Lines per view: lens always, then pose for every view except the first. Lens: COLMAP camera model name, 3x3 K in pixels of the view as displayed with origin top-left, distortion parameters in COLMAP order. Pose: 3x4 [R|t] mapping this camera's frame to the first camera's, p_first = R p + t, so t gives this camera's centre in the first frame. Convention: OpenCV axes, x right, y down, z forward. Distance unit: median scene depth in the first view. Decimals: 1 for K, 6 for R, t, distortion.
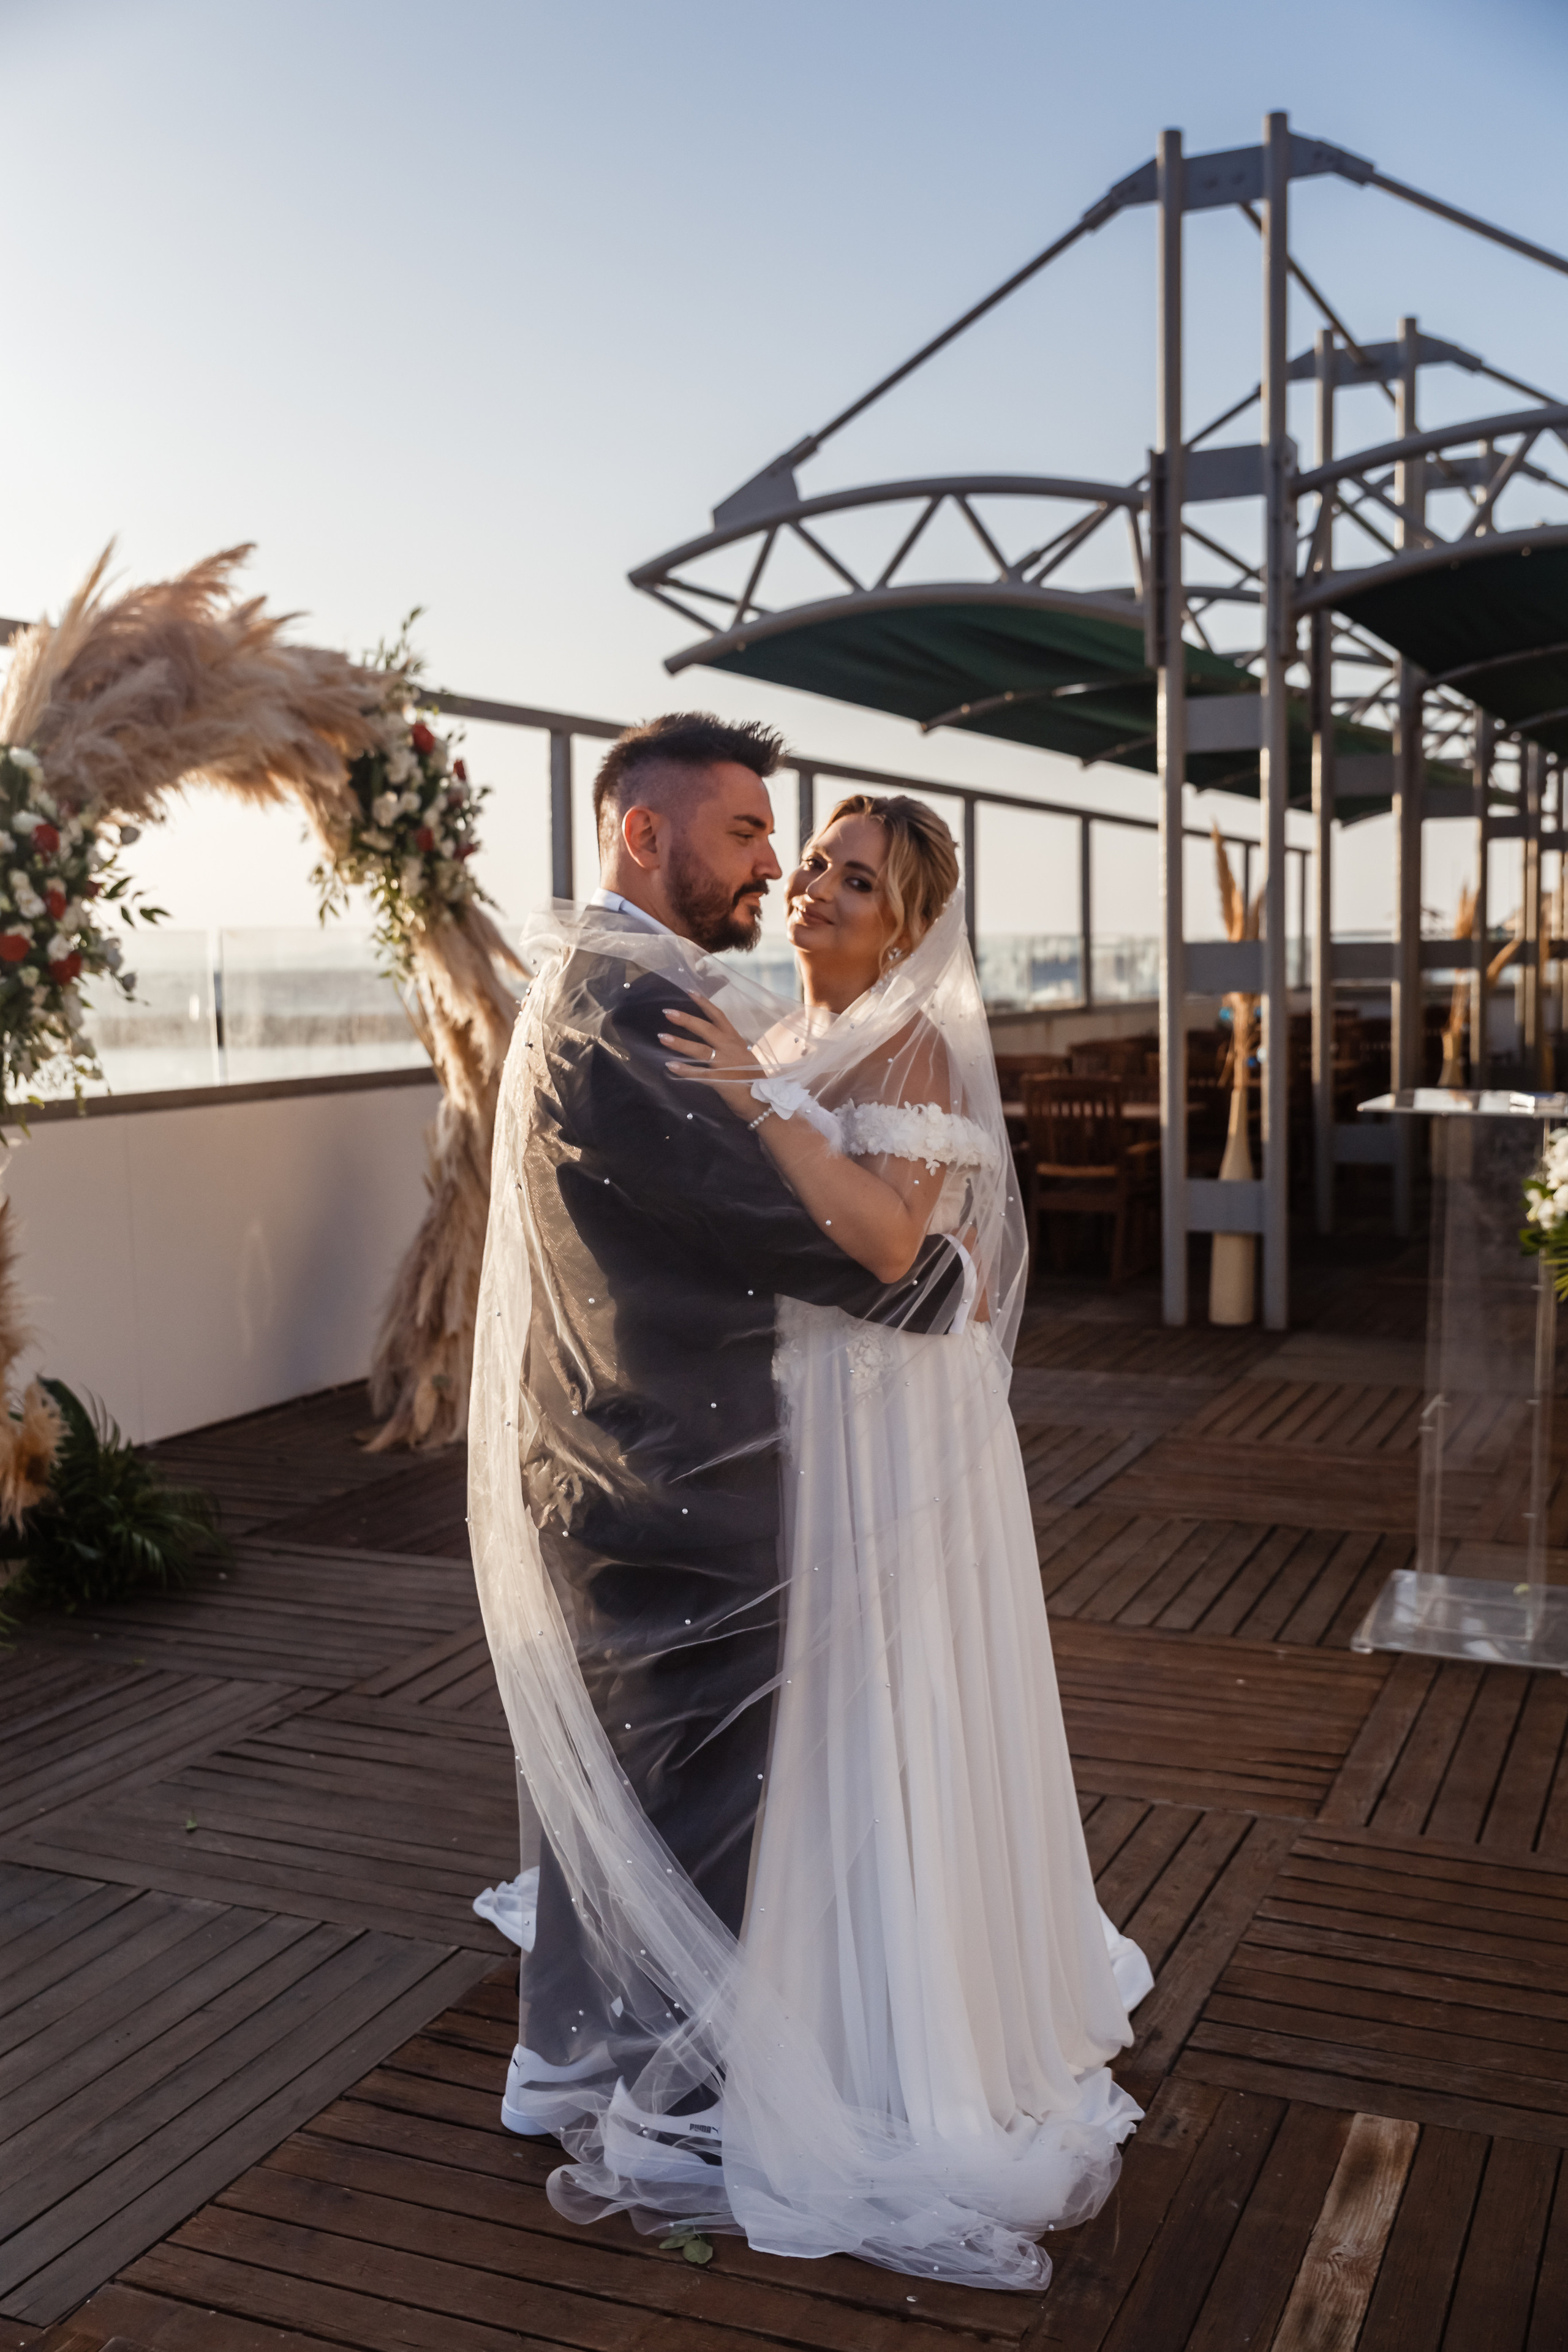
lens RADIAL K [[2271.2, 0, 781.1], [0, 2271.2, 1319.3], [0, 0, 1]] dist [0.004953, 0.006136]
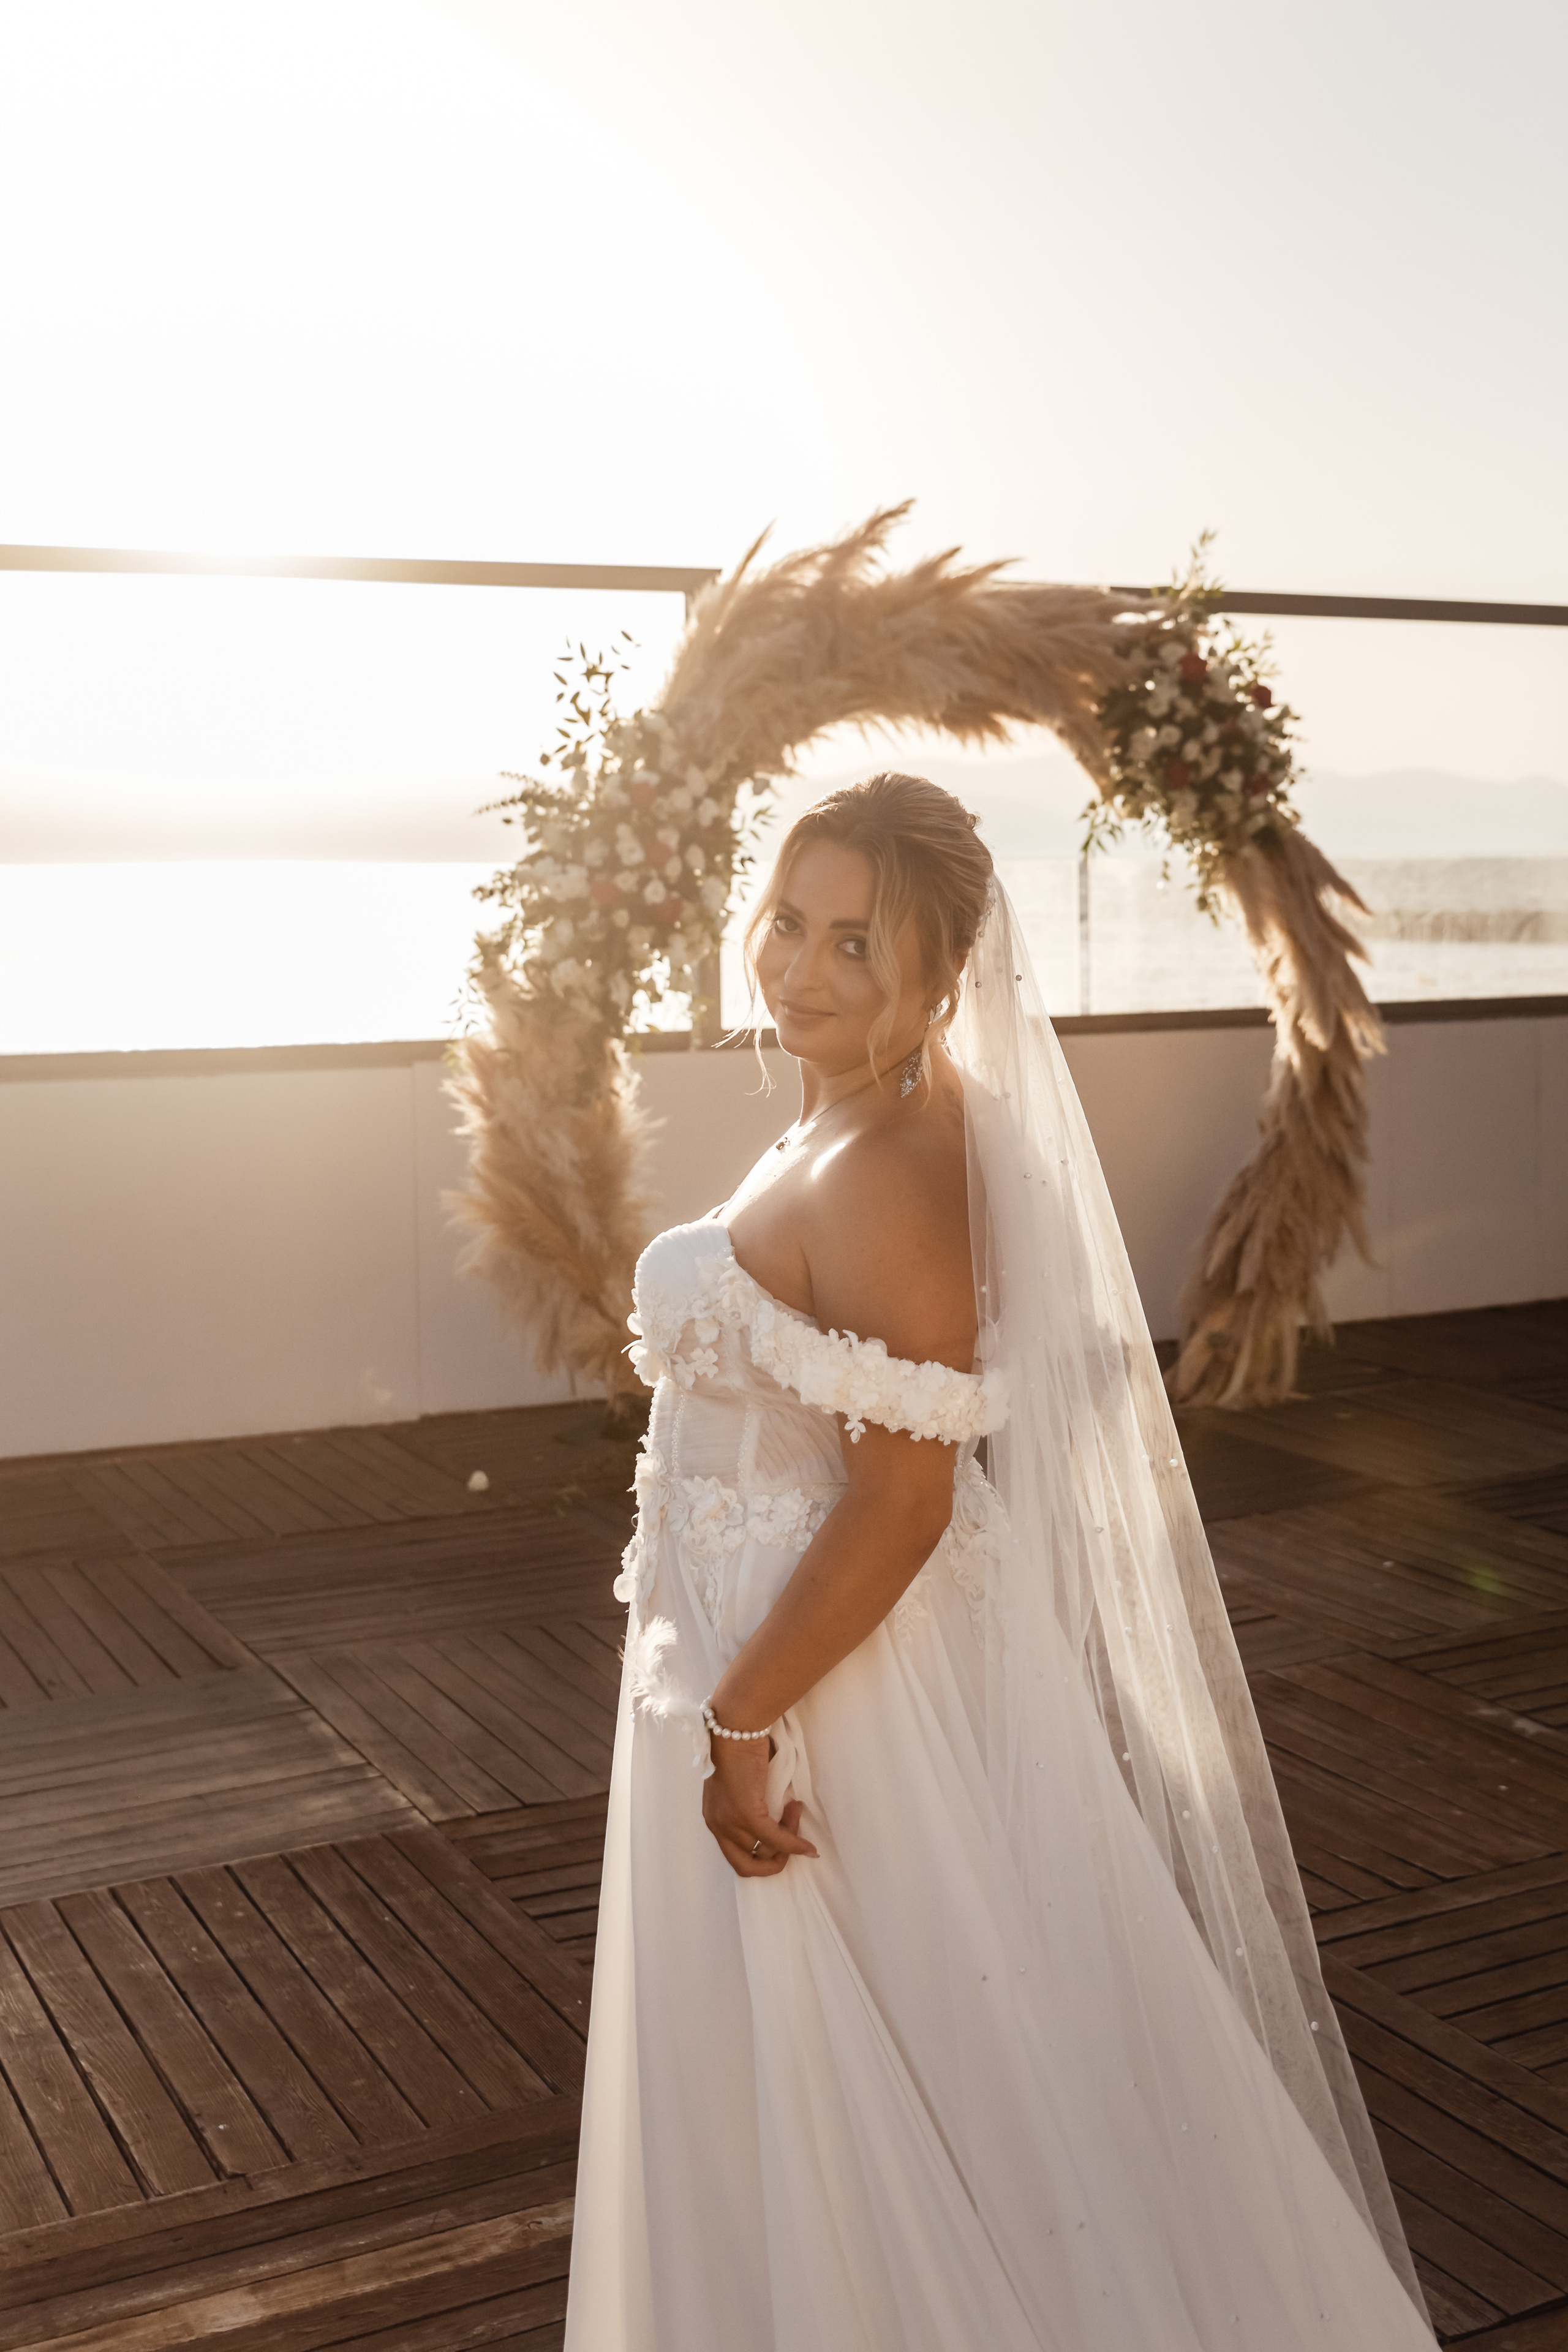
lens RADIAL K [[2595.9, 0, 784.0], [0, 2595.9, 1176.0], [0, 0, 1]] dist [-0.010373, -0.011972]
pose [[0.779500, 0.086498, -0.620401, 0.433251], [-0.103524, 0.994590, 0.008596, -0.036302], [0.617788, 0.057525, 0.784237, 0.048430]]
